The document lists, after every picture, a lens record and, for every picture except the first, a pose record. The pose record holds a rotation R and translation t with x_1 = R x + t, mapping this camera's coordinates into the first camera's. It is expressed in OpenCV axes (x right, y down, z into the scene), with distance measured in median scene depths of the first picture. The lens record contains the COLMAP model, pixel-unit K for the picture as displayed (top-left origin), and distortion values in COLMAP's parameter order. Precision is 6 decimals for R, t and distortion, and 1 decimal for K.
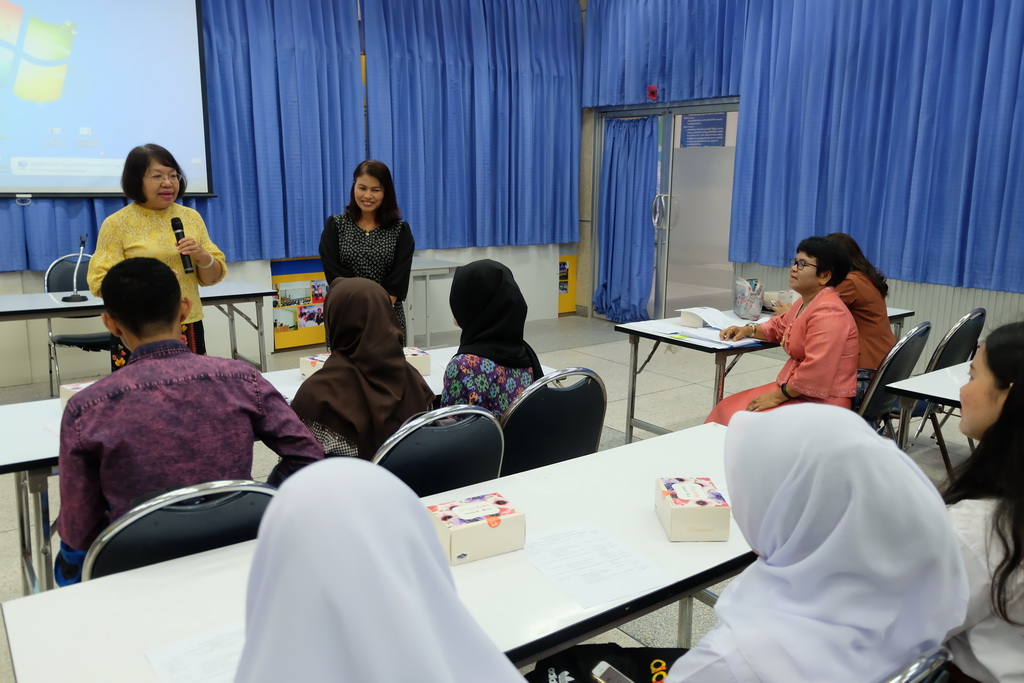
lens RADIAL K [[811.6, 0, 523.1], [0, 811.6, 326.7], [0, 0, 1]] dist [-0.010639, 0.046078]
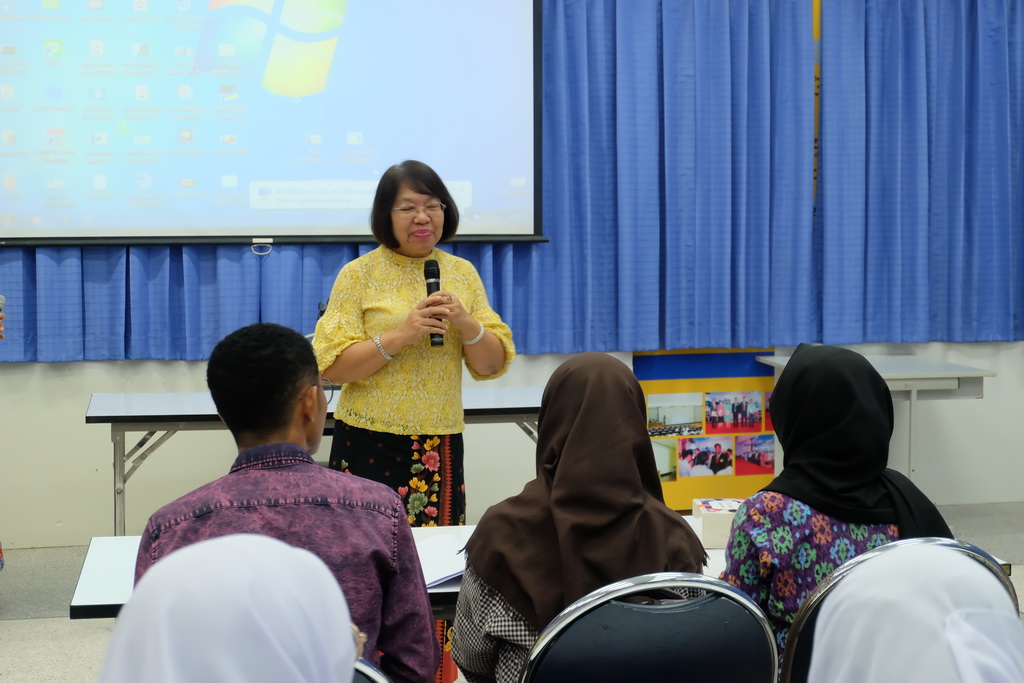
lens RADIAL K [[1638.8, 0, 542.9], [0, 1638.8, 322.7], [0, 0, 1]] dist [-0.049396, 0.000000]
pose [[0.909377, 0.019771, -0.415504, 0.101448], [-0.066096, 0.993048, -0.097405, 0.011773], [0.410689, 0.116041, 0.904361, -0.055310]]
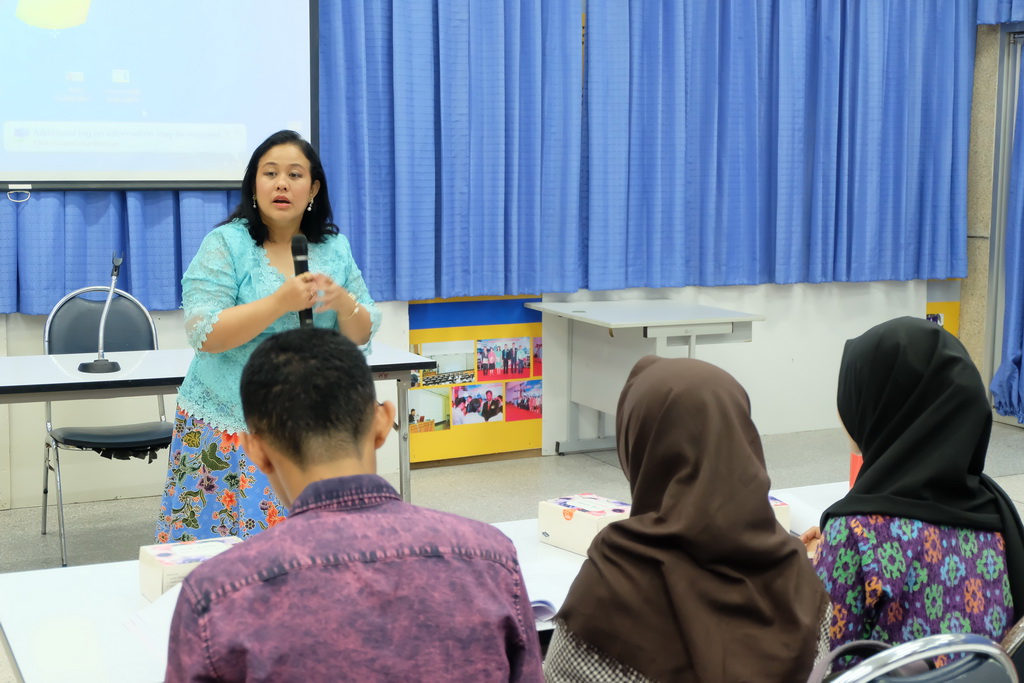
lens RADIAL K [[1468.4, 0, 540.2], [0, 1468.4, 318.4], [0, 0, 1]] dist [-0.030110, 0.000000]
pose [[0.984859, 0.021034, -0.172078, -0.049545], [-0.032878, 0.997260, -0.066272, -0.007030], [0.170213, 0.070927, 0.982852, 0.028728]]
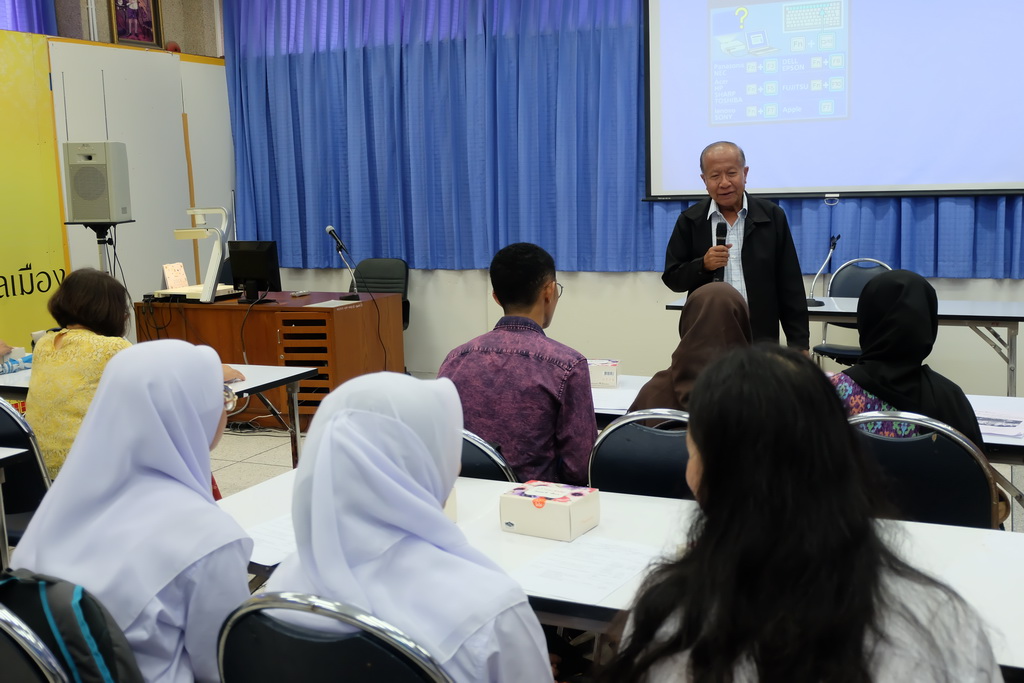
lens RADIAL K [[1062.0, 0, 504.3], [0, 1062.0, 340.6], [0, 0, 1]] dist [-0.007812, 0.000000]
pose [[0.454789, 0.110701, -0.883692, 0.265032], [-0.132666, 0.989595, 0.055691, -0.009081], [0.880662, 0.091909, 0.464743, 0.083030]]
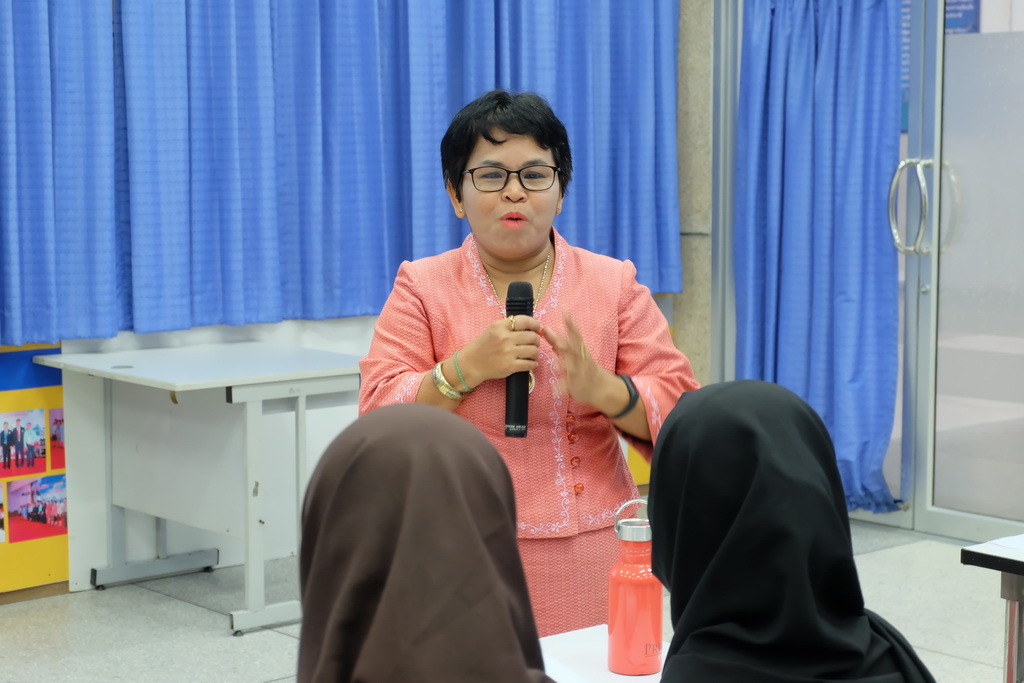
lens RADIAL K [[2110.7, 0, 546.5], [0, 2110.7, 316.3], [0, 0, 1]] dist [0.091808, 0.000000]
pose [[0.997509, -0.019197, 0.067874, -0.071856], [0.025066, 0.995919, -0.086699, -0.015127], [-0.065932, 0.088184, 0.993920, 0.071183]]
